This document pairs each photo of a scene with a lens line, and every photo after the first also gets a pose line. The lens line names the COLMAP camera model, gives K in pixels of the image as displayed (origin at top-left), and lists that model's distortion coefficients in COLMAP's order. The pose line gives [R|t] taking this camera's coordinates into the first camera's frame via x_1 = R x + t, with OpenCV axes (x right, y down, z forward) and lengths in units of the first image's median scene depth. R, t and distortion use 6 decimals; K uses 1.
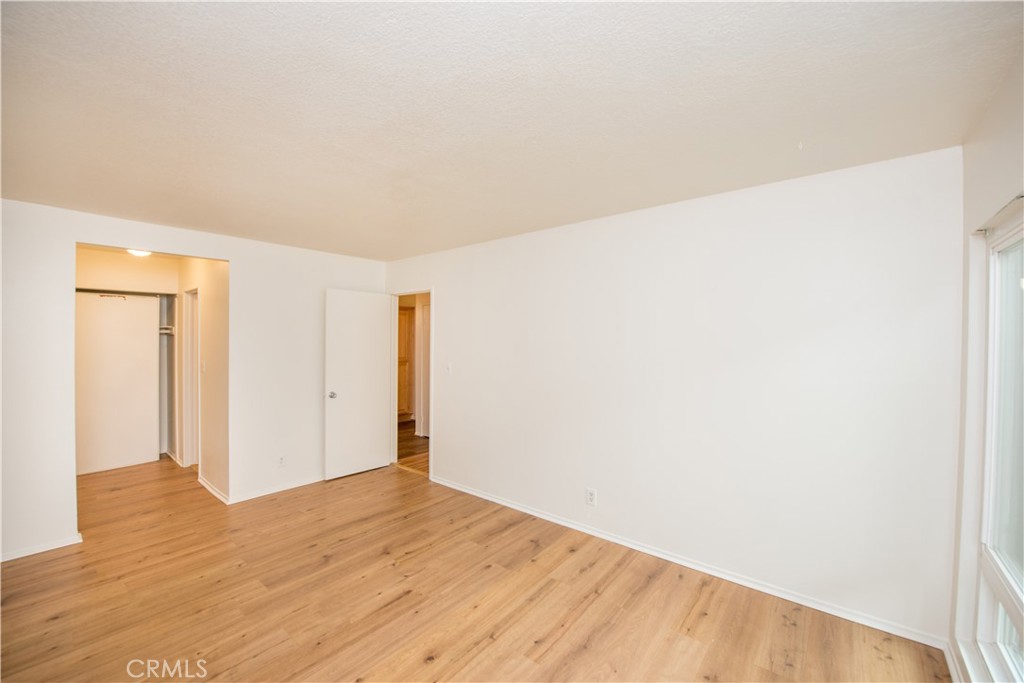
lens RADIAL K [[407.9, 0, 513.5], [0, 407.9, 341.6], [0, 0, 1]] dist [-0.018918, -0.000657]
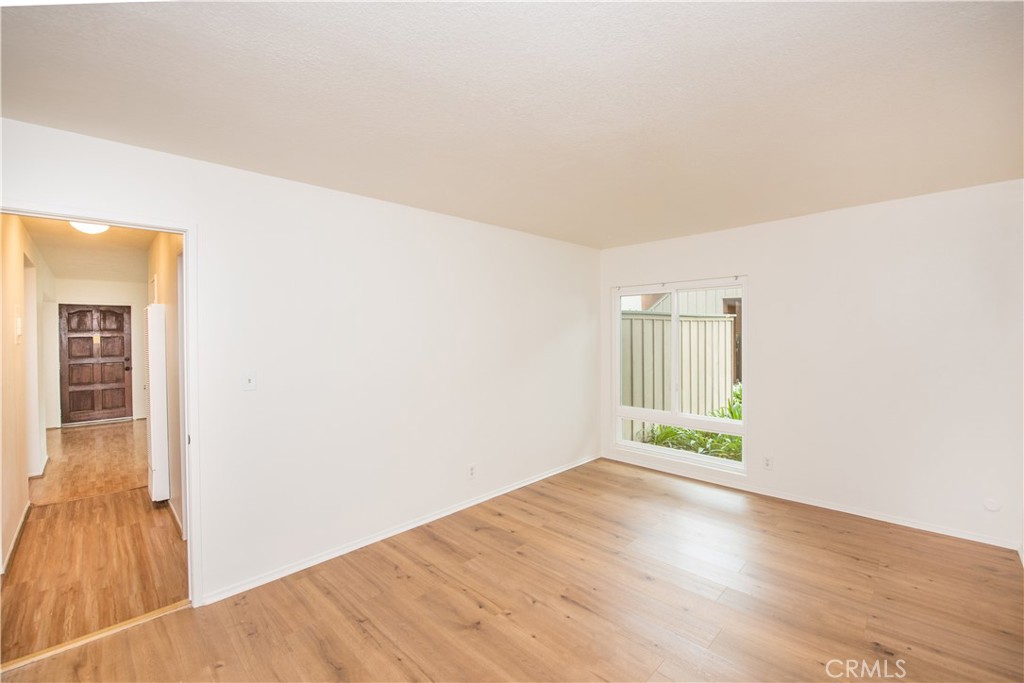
lens RADIAL K [[426.8, 0, 512.0], [0, 426.8, 341.5], [0, 0, 1]] dist [-0.021905, 0.000008]
pose [[0.106029, -0.031207, 0.993873, -1.173027], [0.013349, 0.999462, 0.029958, -0.004132], [-0.994273, 0.010091, 0.106389, 0.962905]]
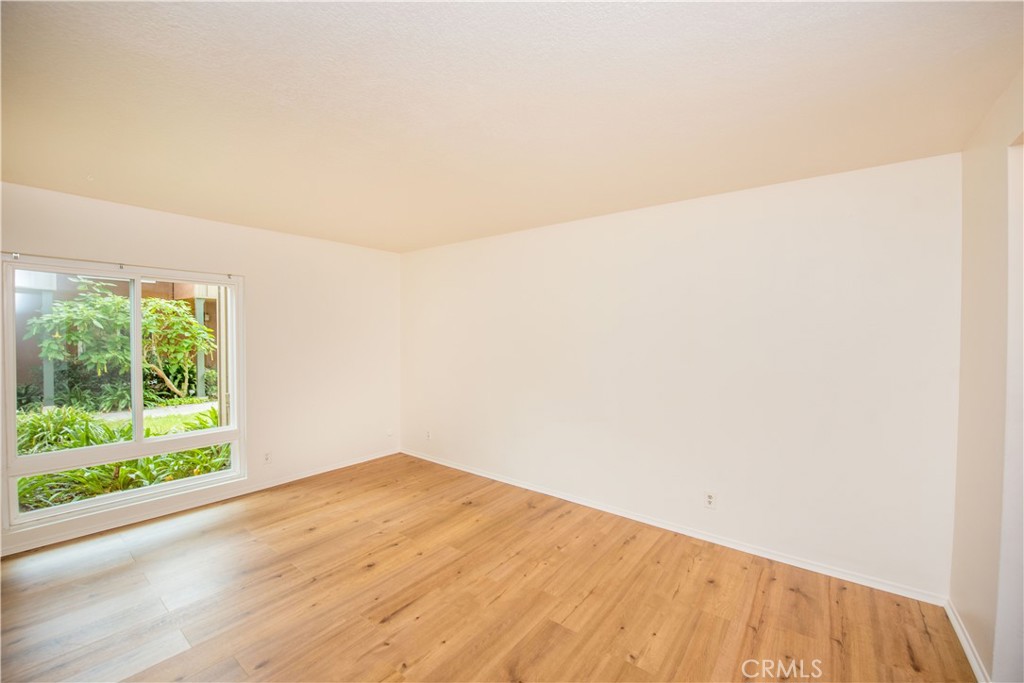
lens RADIAL K [[414.9, 0, 512.6], [0, 414.9, 330.7], [0, 0, 1]] dist [-0.021323, -0.000170]
pose [[-0.999754, -0.009930, -0.019834, -0.484543], [-0.009836, 0.999940, -0.004840, 0.008371], [0.019881, -0.004643, -0.999792, 1.786358]]
